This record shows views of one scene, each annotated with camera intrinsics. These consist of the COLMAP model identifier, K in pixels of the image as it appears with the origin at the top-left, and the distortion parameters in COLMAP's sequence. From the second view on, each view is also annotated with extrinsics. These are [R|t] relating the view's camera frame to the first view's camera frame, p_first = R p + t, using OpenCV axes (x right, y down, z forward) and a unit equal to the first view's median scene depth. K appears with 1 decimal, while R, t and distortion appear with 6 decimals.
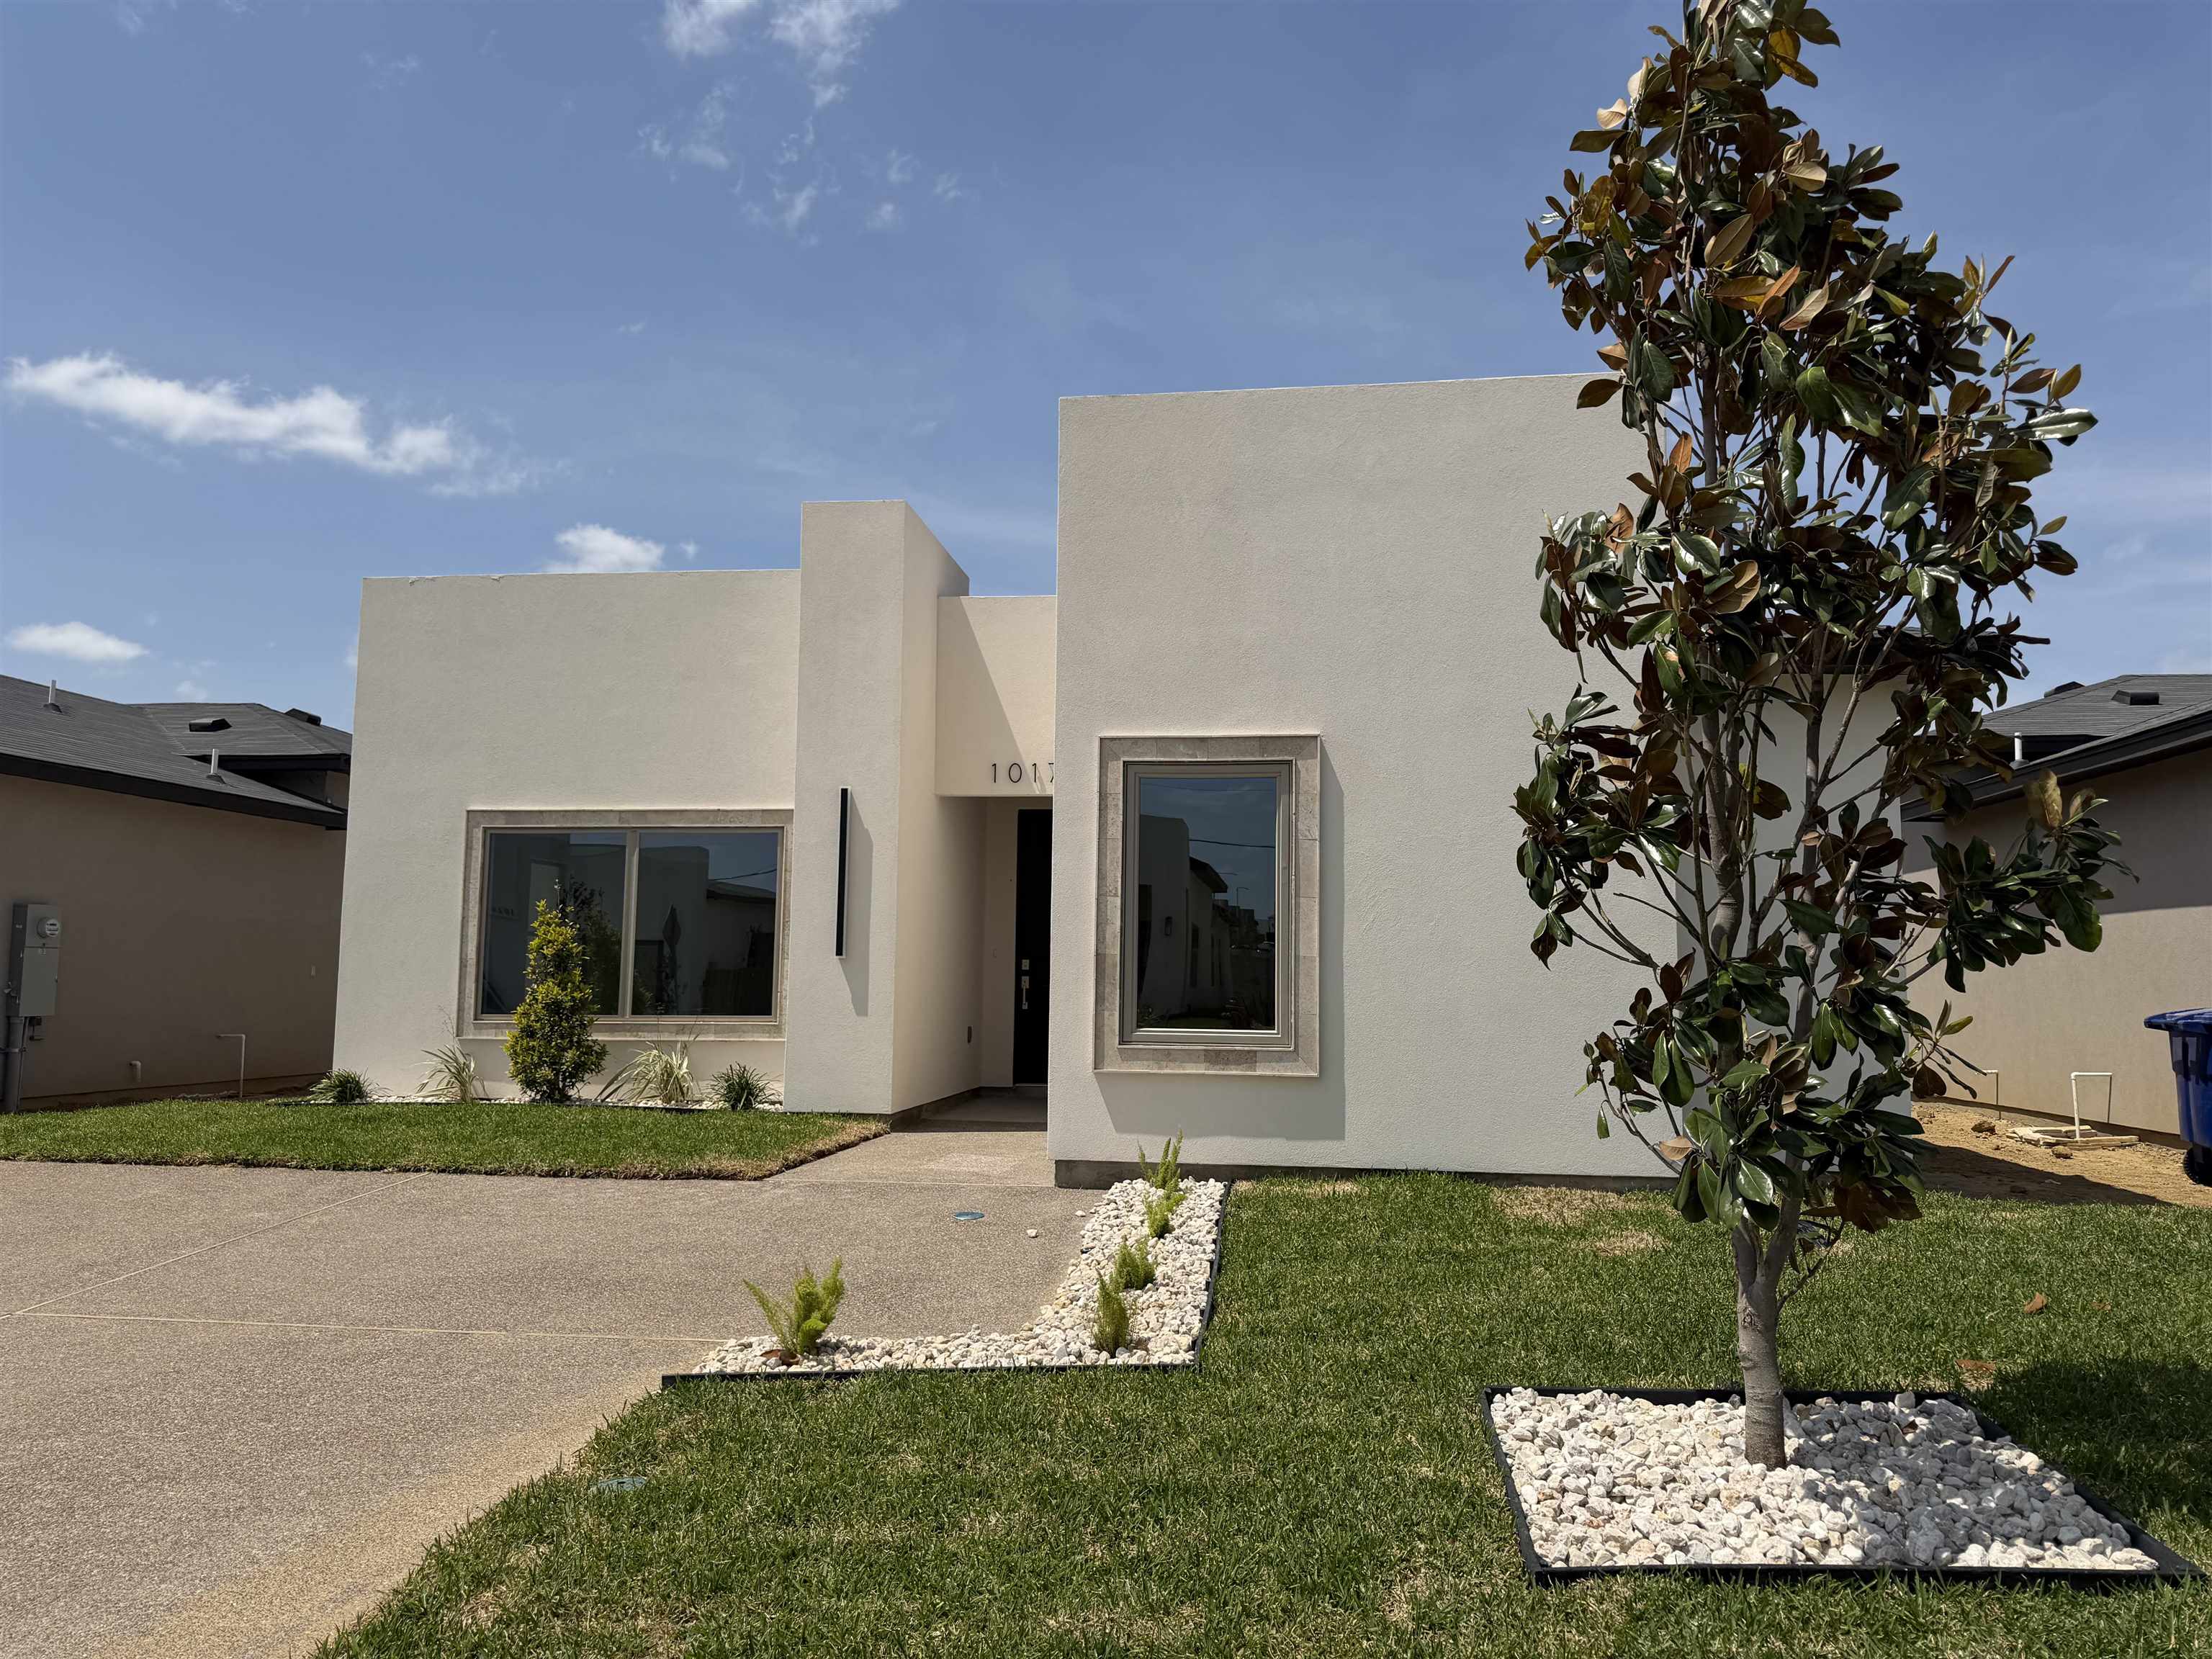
lens RADIAL K [[1345.4, 0, 1106.0], [0, 1345.4, 829.5], [0, 0, 1]] dist [0.006189, -0.002416]
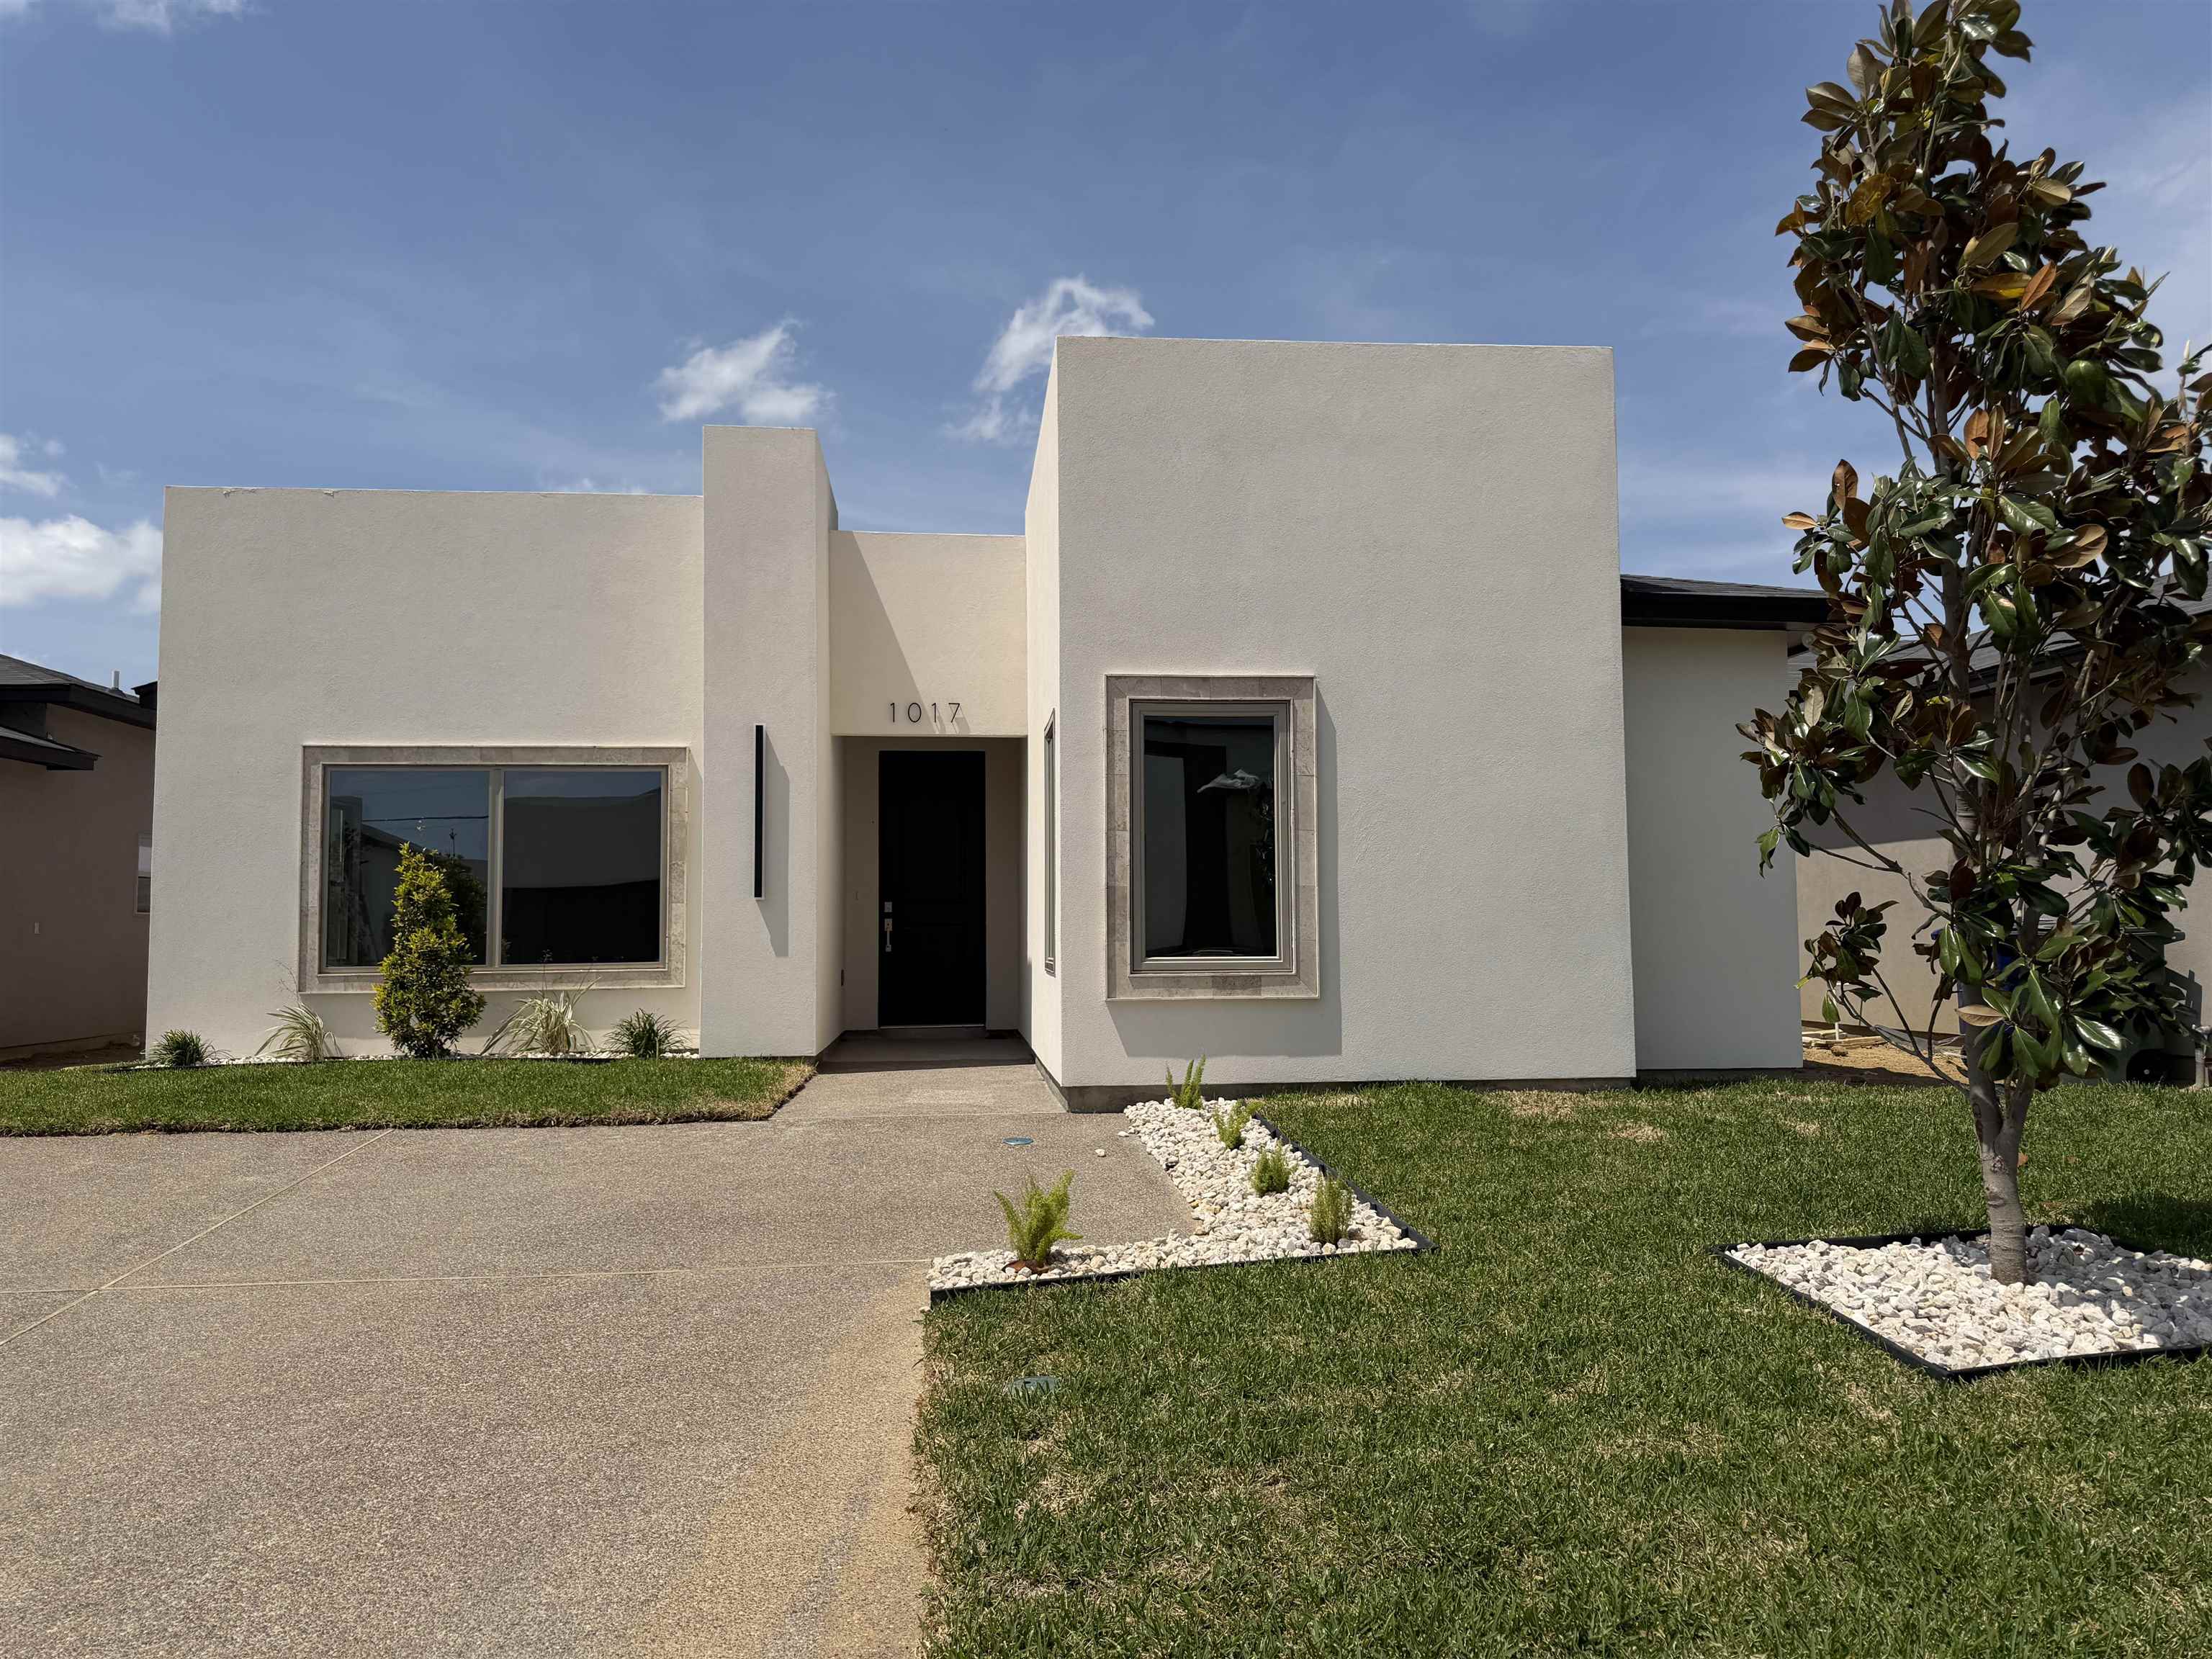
lens RADIAL K [[1332.6, 0, 1106.0], [0, 1332.6, 829.5], [0, 0, 1]] dist [0.006628, -0.000033]
pose [[0.980662, -0.003679, 0.195676, -0.202083], [-0.003868, 0.999264, 0.038173, 0.009991], [-0.195672, -0.038192, 0.979925, 0.004149]]
